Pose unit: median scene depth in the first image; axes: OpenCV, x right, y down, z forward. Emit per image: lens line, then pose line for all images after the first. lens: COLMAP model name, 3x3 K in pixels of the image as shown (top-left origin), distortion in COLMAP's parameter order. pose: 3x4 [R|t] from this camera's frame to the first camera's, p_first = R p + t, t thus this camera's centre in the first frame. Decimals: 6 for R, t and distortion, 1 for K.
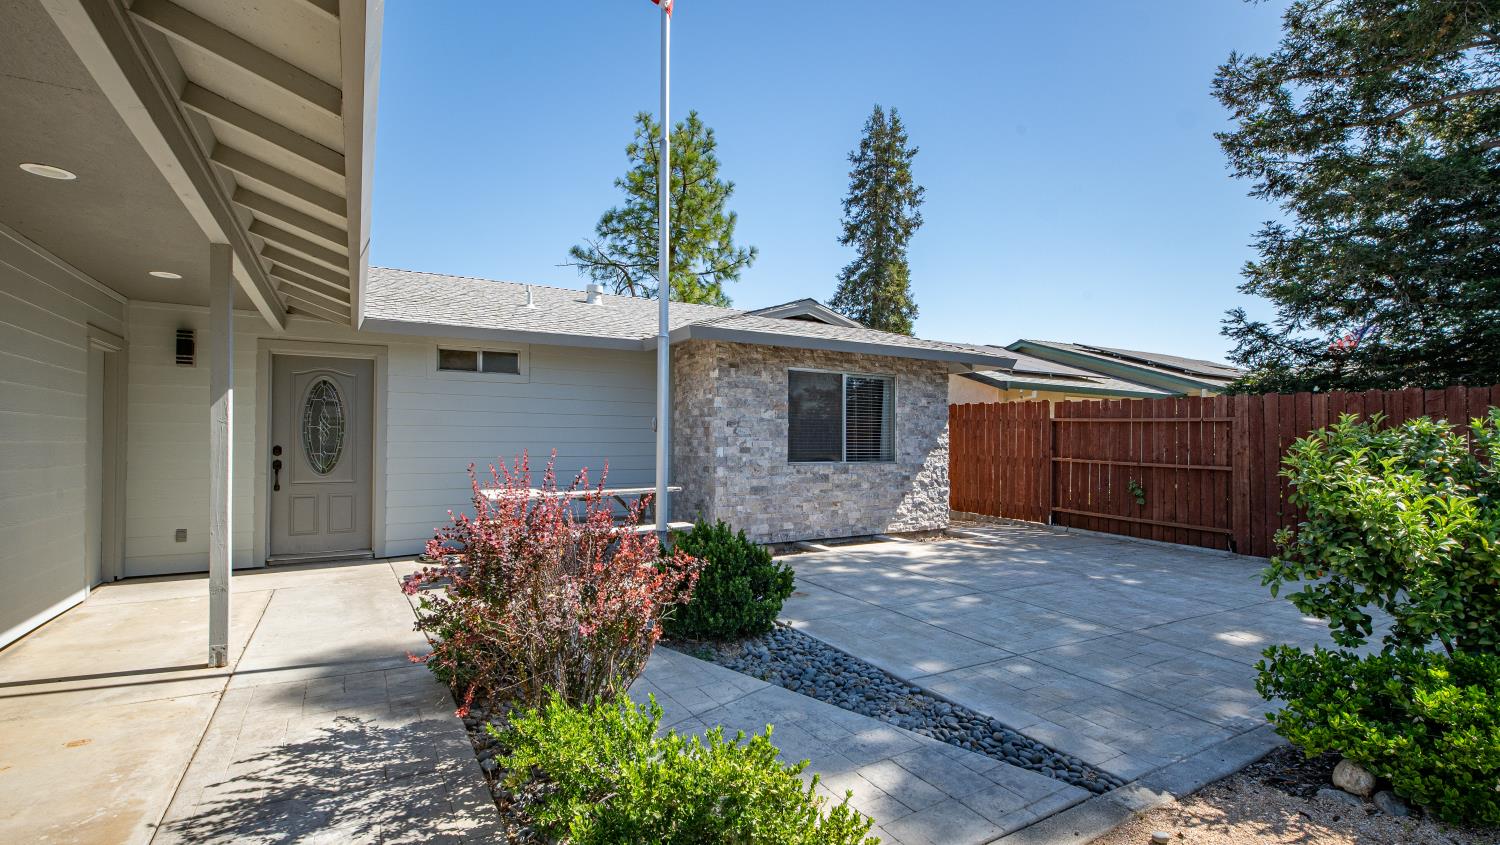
lens RADIAL K [[676.6, 0, 746.5], [0, 676.6, 424.2], [0, 0, 1]] dist [0.008324, -0.000699]
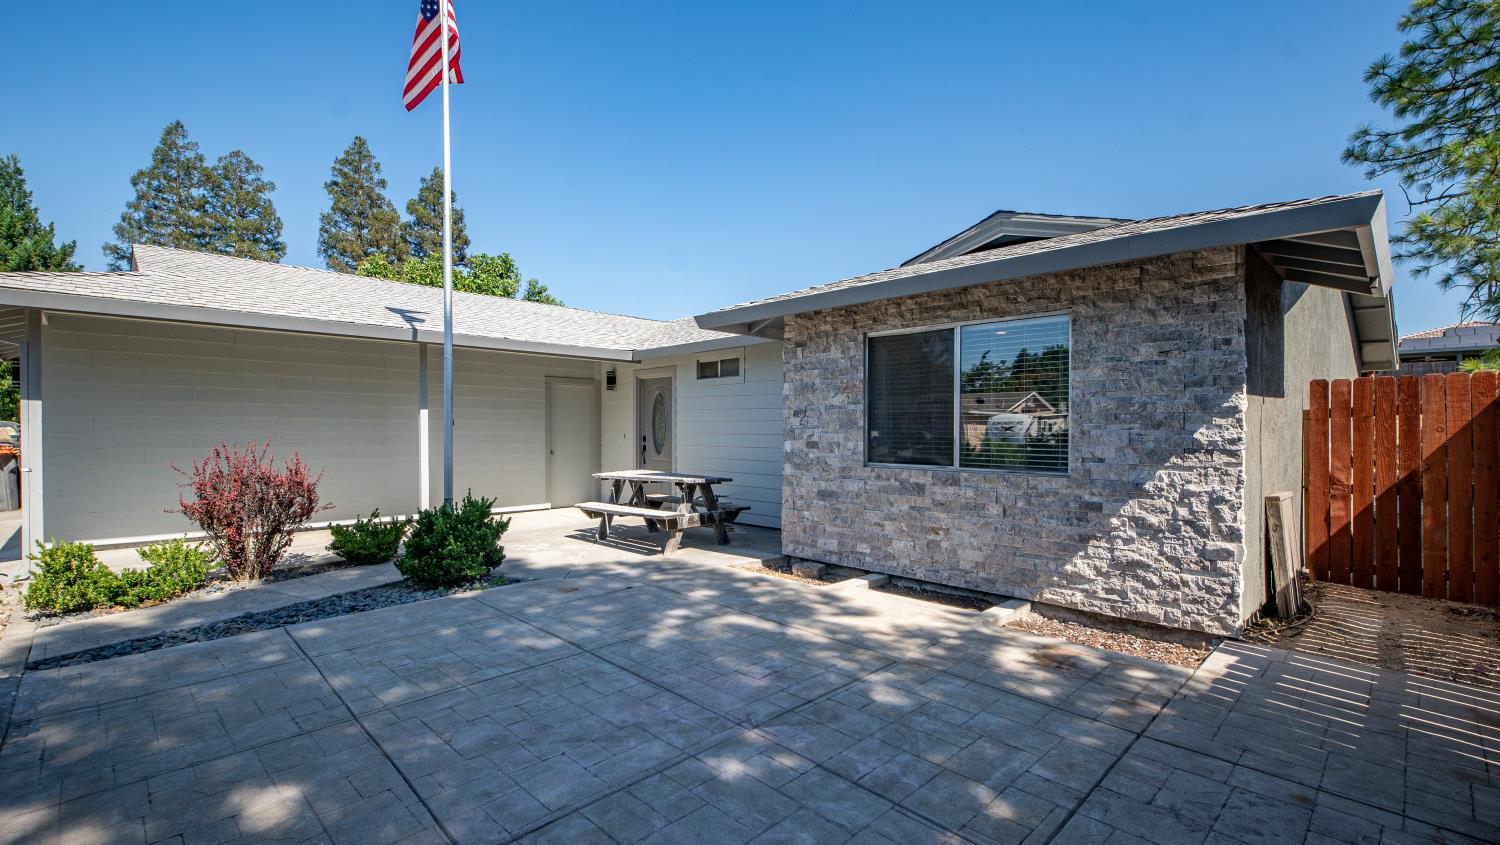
lens RADIAL K [[676.6, 0, 748.9], [0, 676.6, 428.2], [0, 0, 1]] dist [0.008324, -0.000699]
pose [[0.229871, -0.005967, -0.973203, 0.751606], [0.023615, 0.999721, -0.000552, 0.015899], [0.972935, -0.022855, 0.229948, 0.705770]]
